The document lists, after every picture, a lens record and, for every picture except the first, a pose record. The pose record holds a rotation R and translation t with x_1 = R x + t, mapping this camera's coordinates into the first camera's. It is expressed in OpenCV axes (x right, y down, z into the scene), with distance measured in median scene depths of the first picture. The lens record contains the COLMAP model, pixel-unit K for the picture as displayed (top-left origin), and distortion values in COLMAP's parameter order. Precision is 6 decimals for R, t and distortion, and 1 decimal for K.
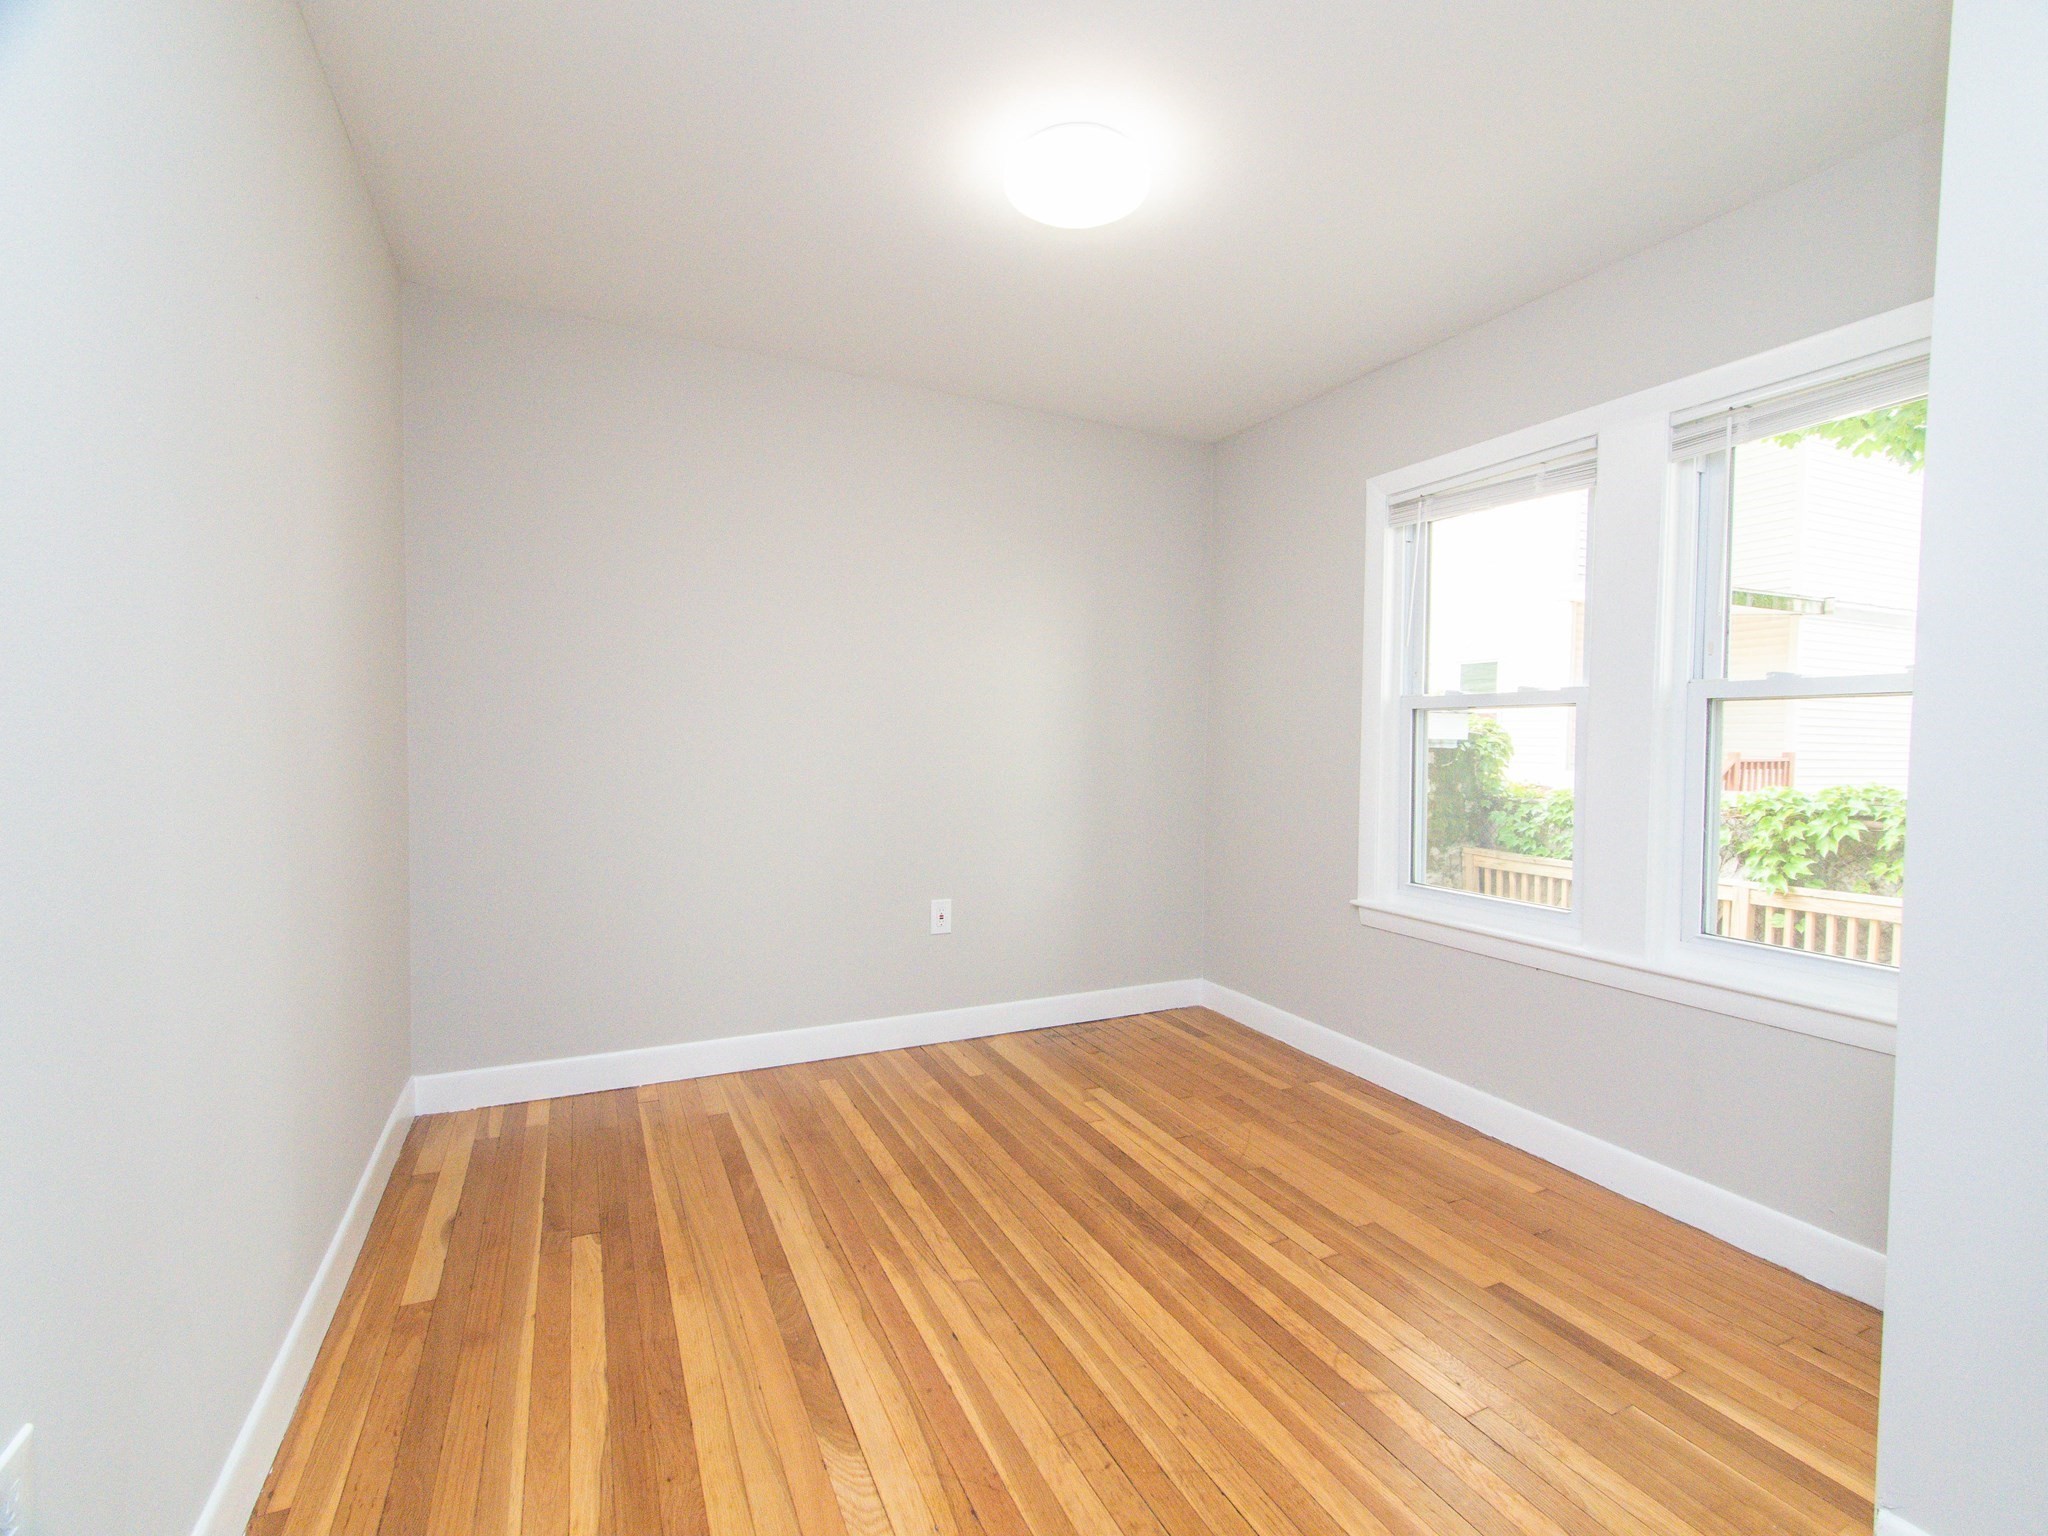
lens RADIAL K [[929.7, 0, 1043.4], [0, 929.7, 769.1], [0, 0, 1]] dist [0.022314, -0.008421]
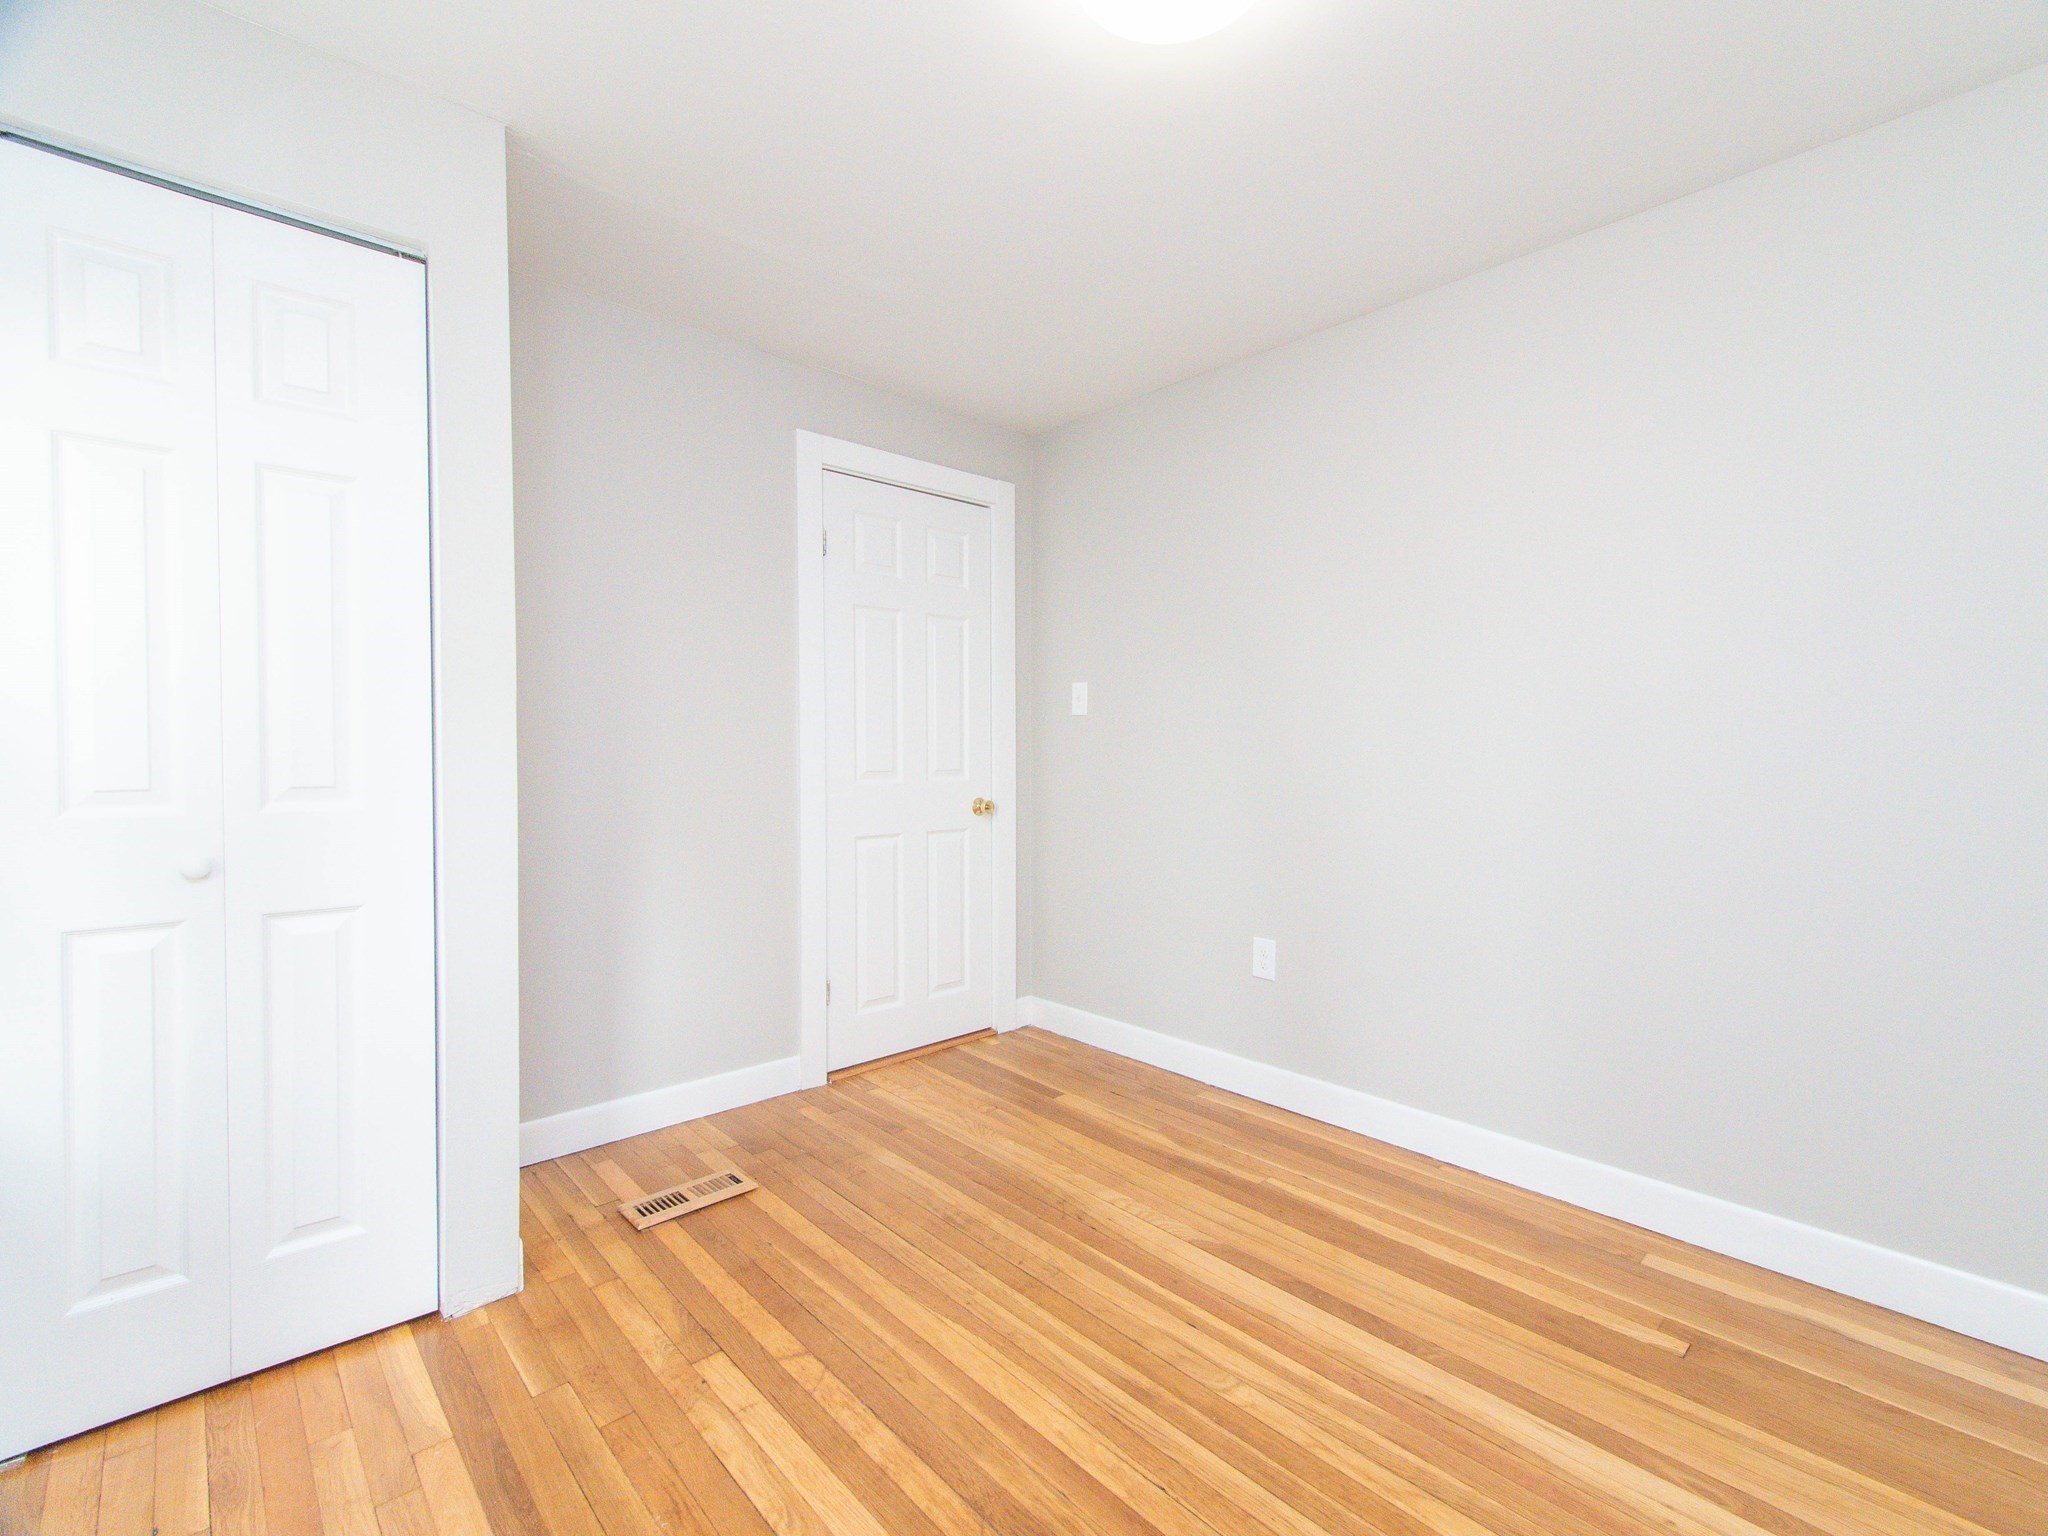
lens RADIAL K [[929.7, 0, 1043.4], [0, 929.7, 769.1], [0, 0, 1]] dist [0.022314, -0.008421]
pose [[-0.960743, -0.013267, -0.277122, 0.346596], [-0.028943, 0.998199, 0.052552, -0.055774], [0.275926, 0.058510, -0.959396, 1.847239]]
